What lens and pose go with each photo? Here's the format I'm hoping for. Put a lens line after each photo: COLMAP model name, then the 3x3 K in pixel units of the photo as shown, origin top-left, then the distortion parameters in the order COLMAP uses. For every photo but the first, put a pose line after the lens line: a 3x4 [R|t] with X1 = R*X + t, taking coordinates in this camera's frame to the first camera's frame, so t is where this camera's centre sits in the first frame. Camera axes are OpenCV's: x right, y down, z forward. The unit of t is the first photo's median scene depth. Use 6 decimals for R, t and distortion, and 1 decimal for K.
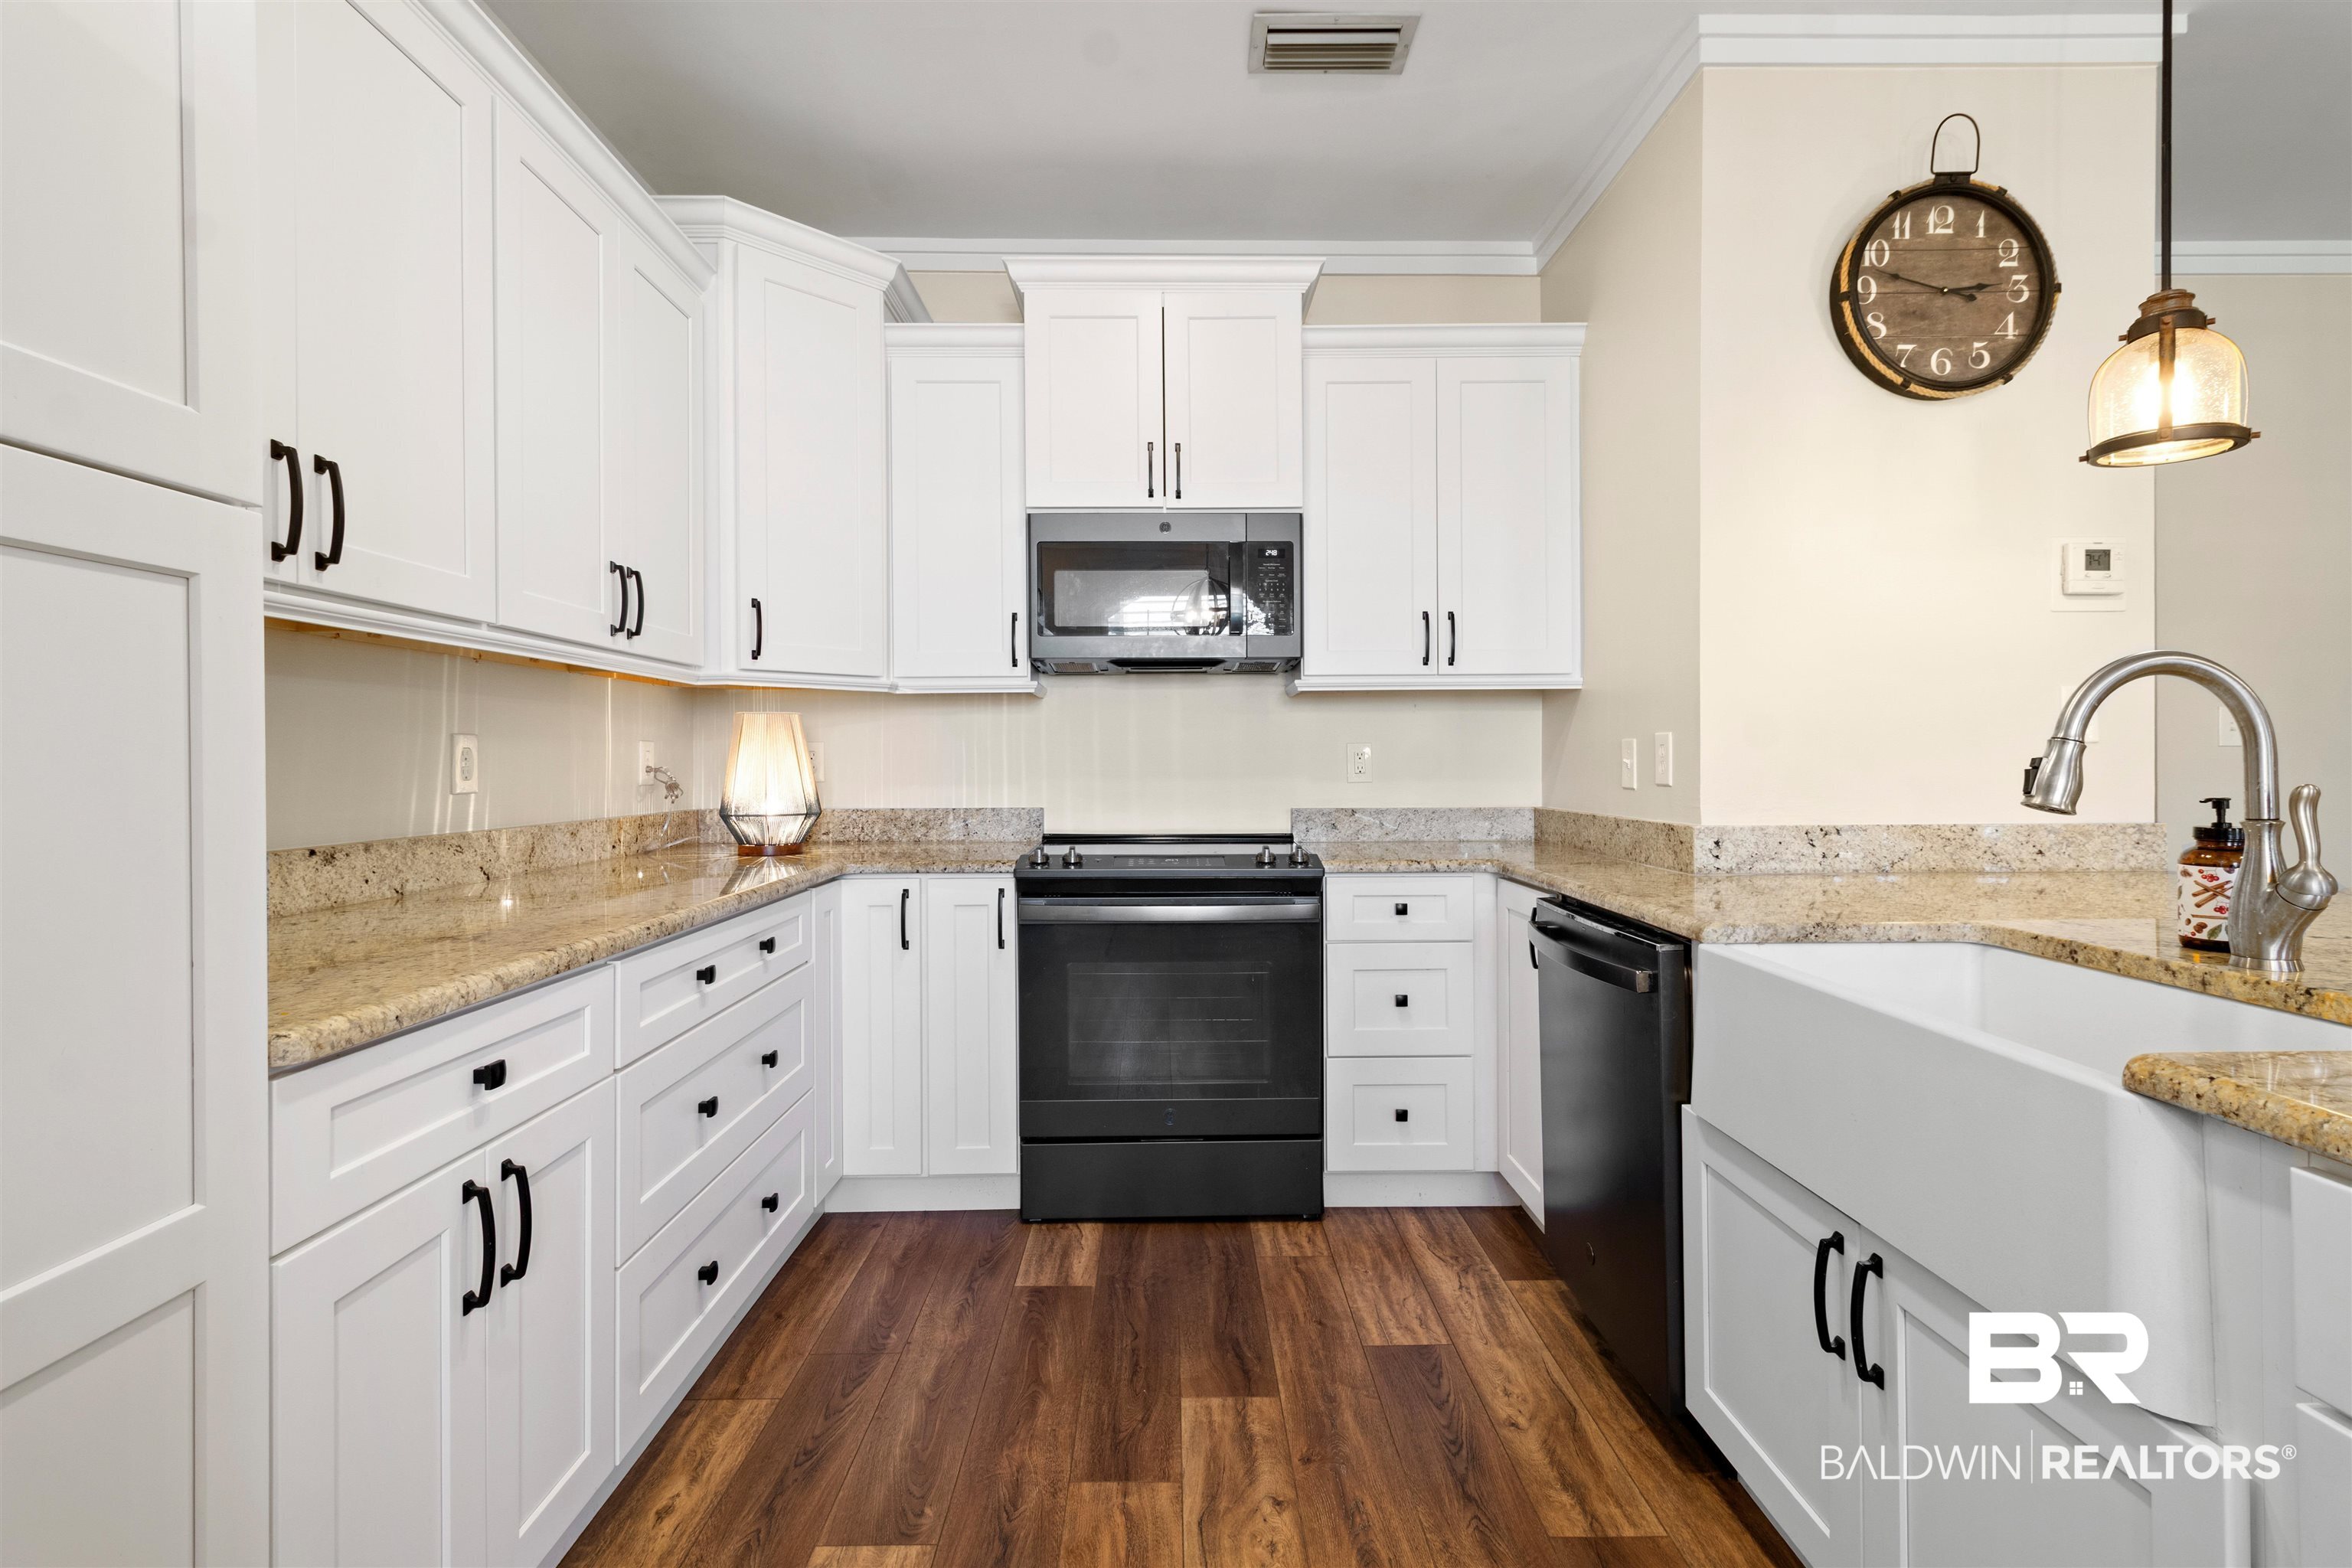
lens RADIAL K [[1100.1, 0, 1184.6], [0, 1100.1, 754.9], [0, 0, 1]] dist [0.009159, -0.001470]
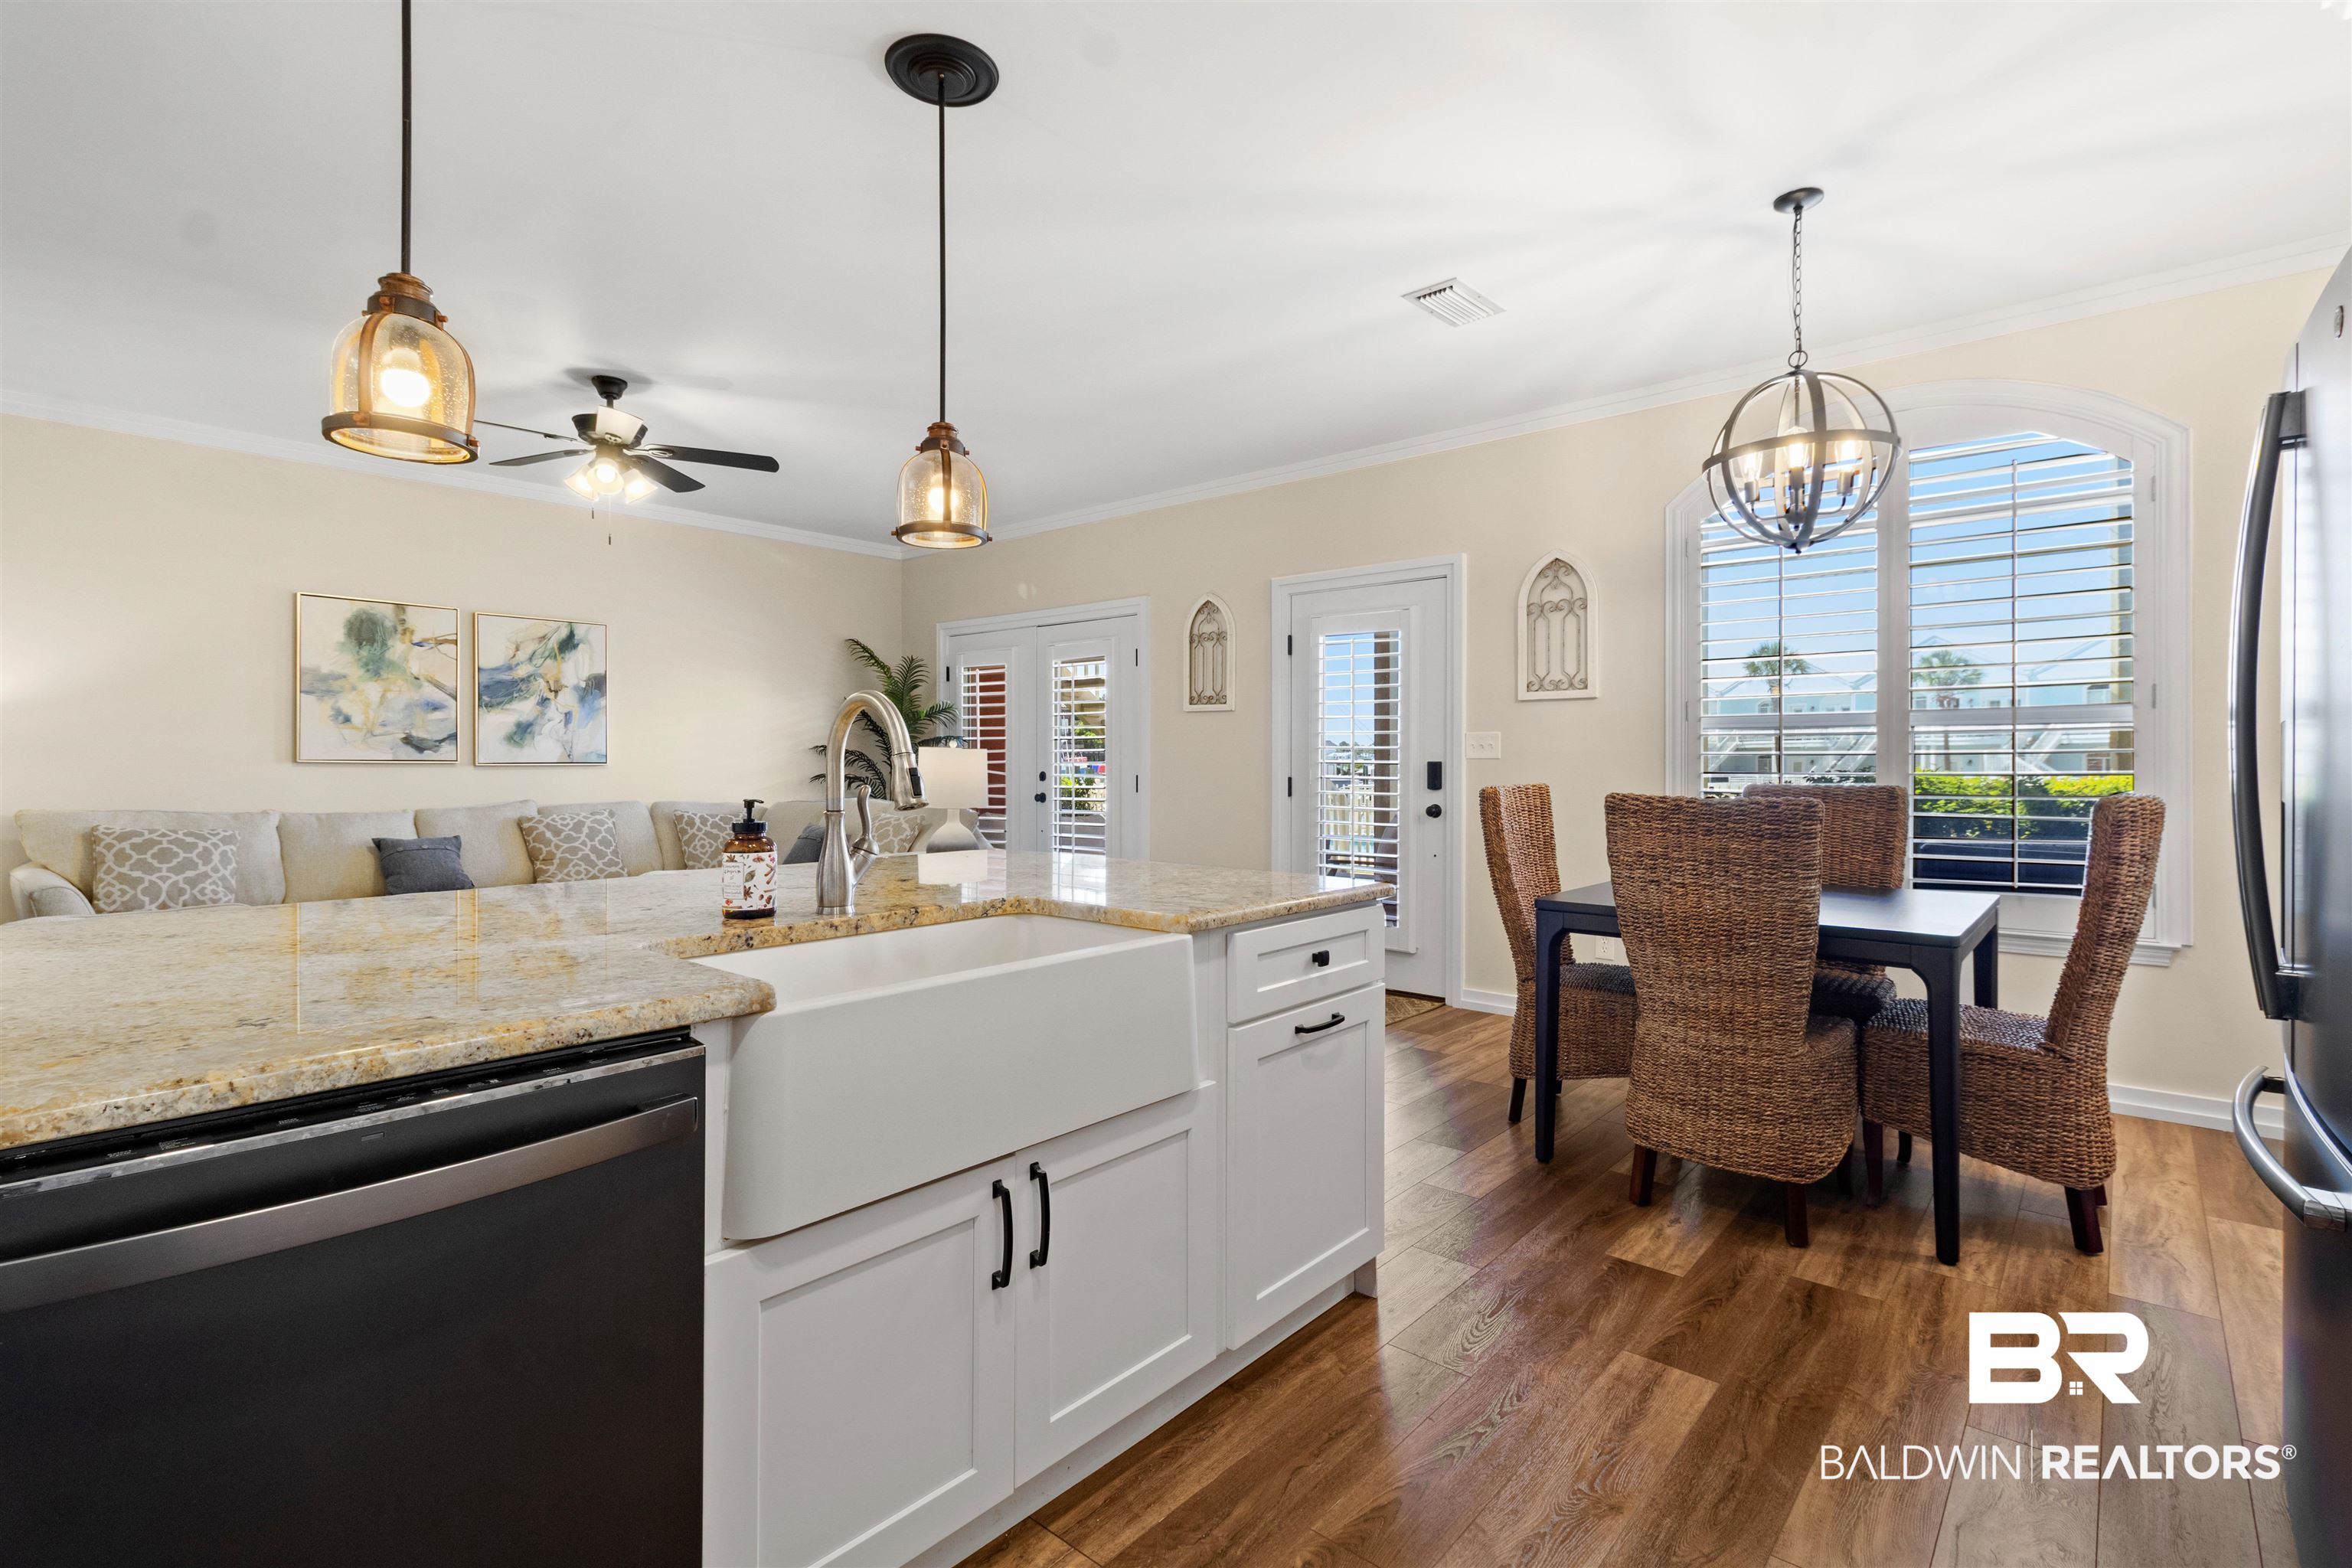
lens RADIAL K [[1100.1, 0, 1181.0], [0, 1100.1, 763.7], [0, 0, 1]] dist [0.009159, -0.001470]
pose [[-0.742308, 0.005769, 0.670034, -0.183955], [0.001916, 0.999977, -0.006487, 0.004462], [-0.670056, -0.003532, -0.742302, 0.982348]]
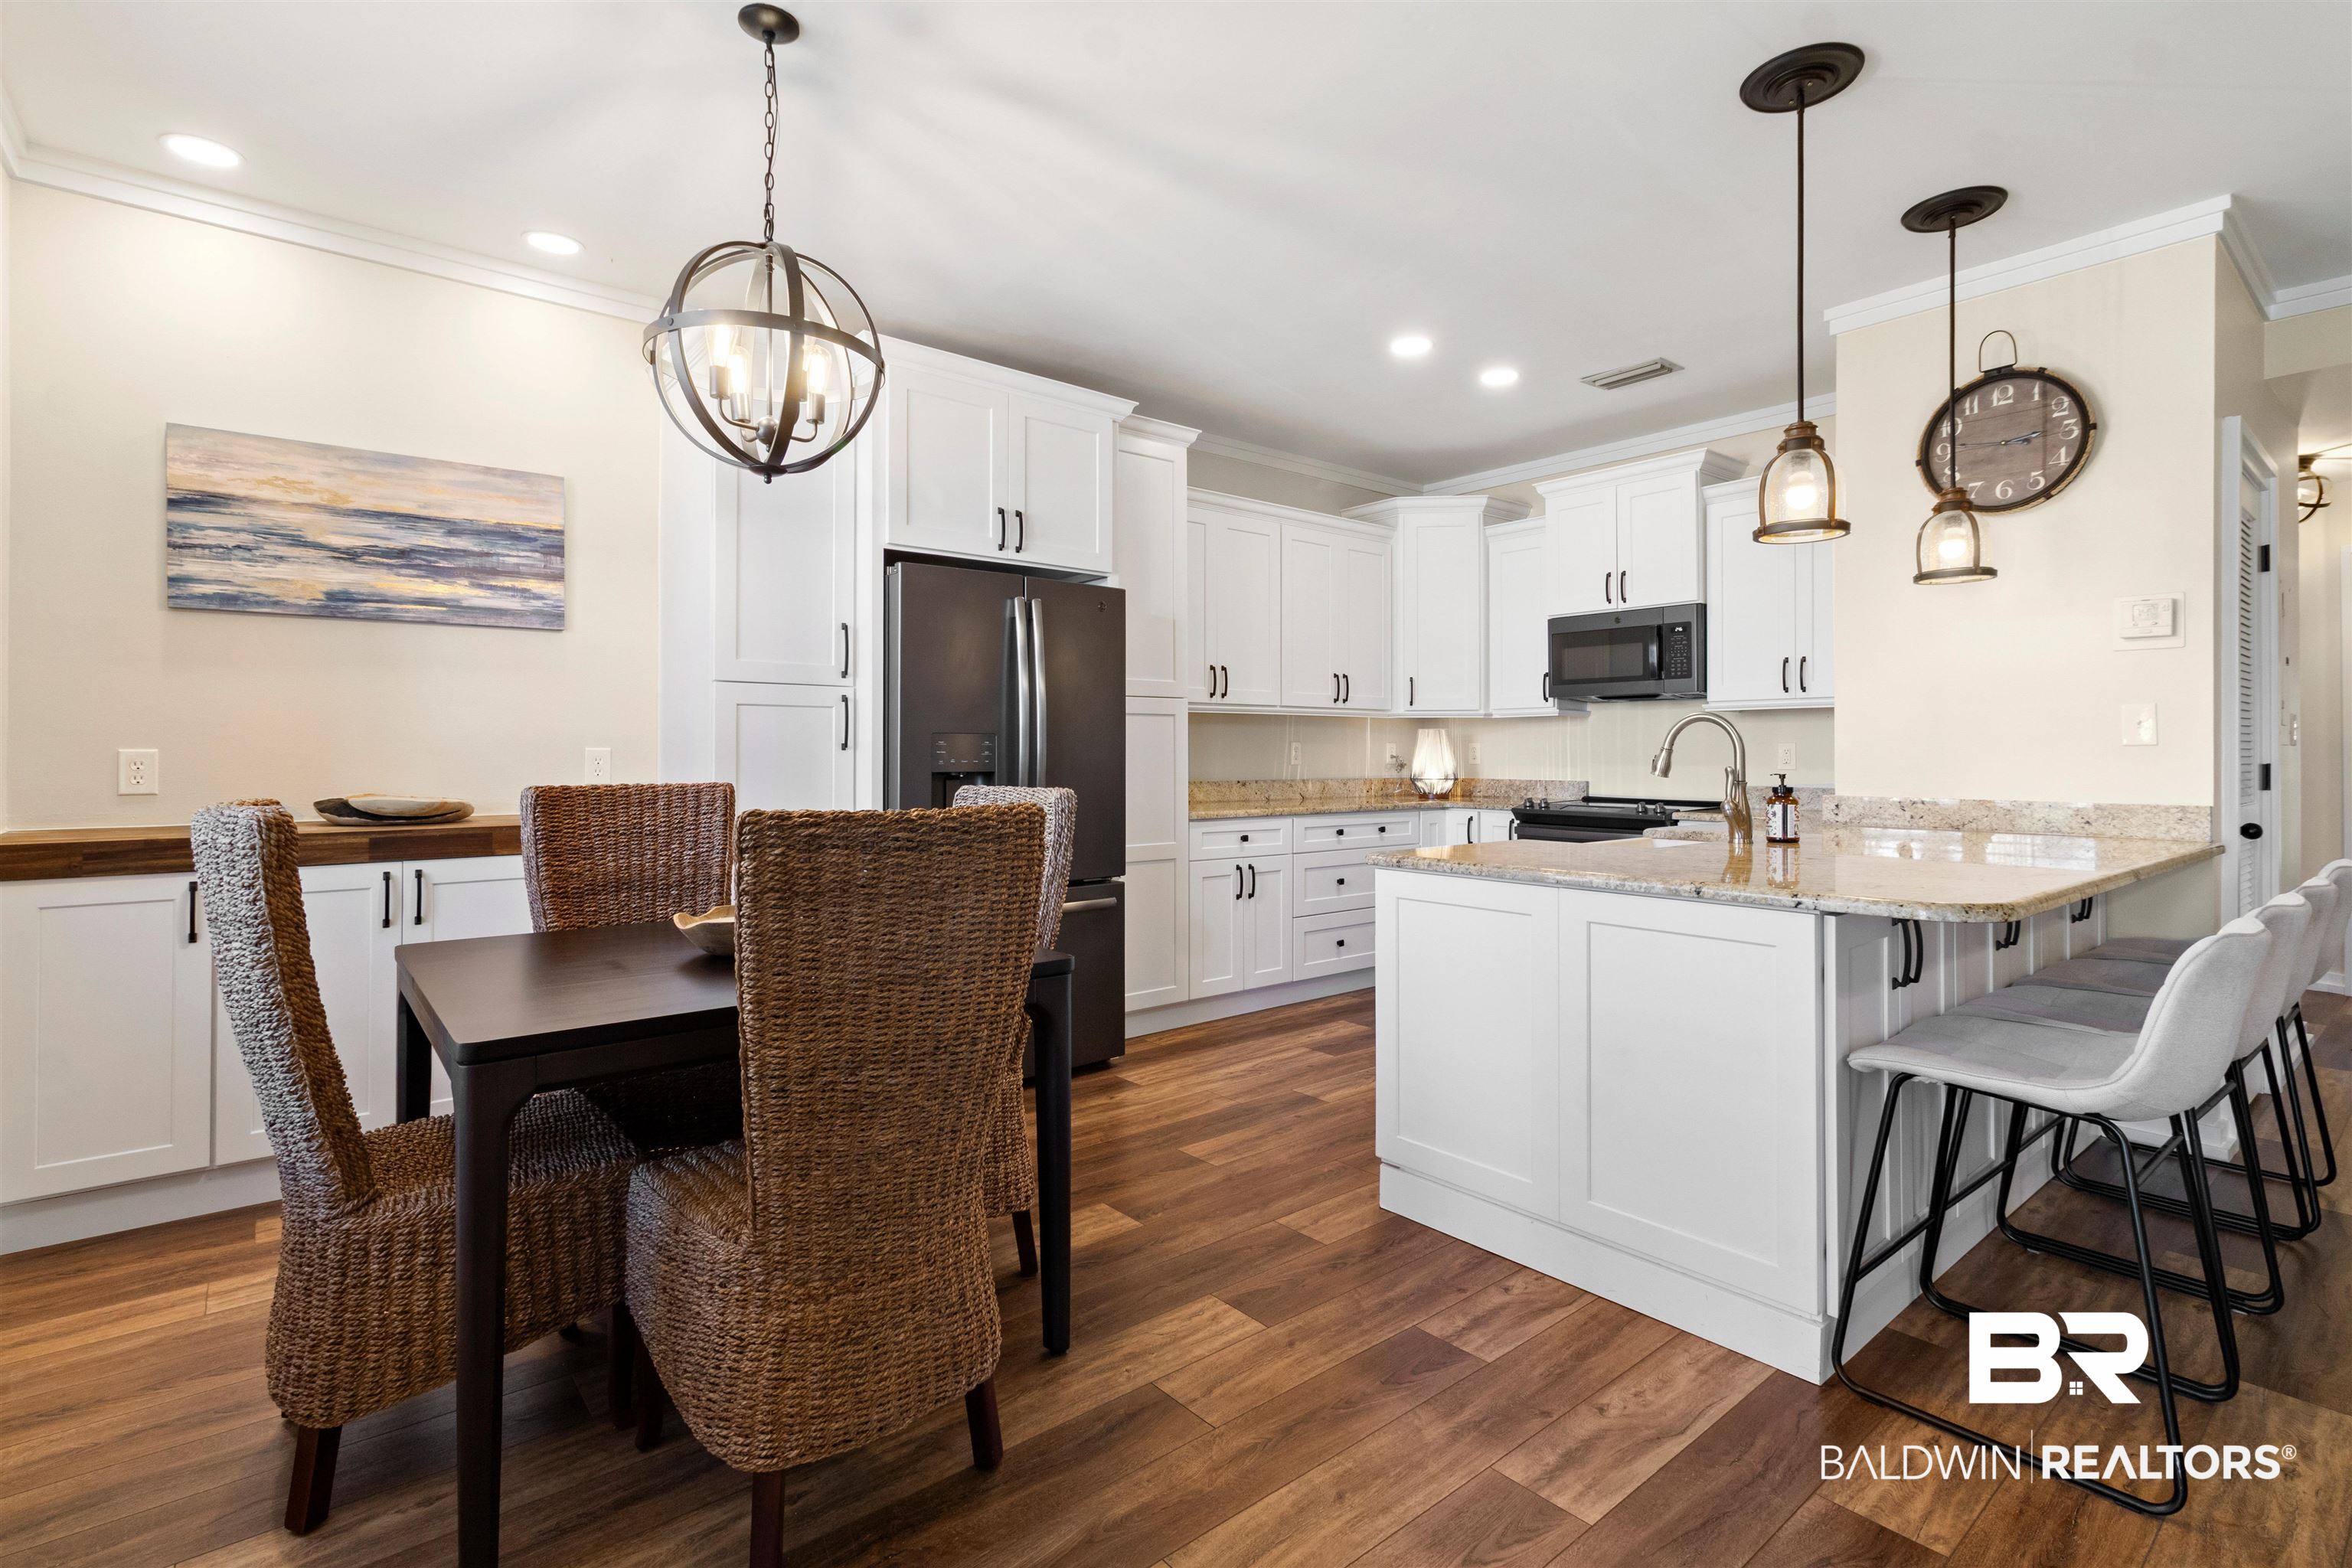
lens RADIAL K [[1100.1, 0, 1182.5], [0, 1100.1, 746.3], [0, 0, 1]] dist [0.009159, -0.001470]
pose [[0.625955, 0.001342, -0.779858, 1.155379], [-0.000135, 0.999999, 0.001613, -0.012042], [0.779860, -0.000904, 0.625954, -0.799433]]
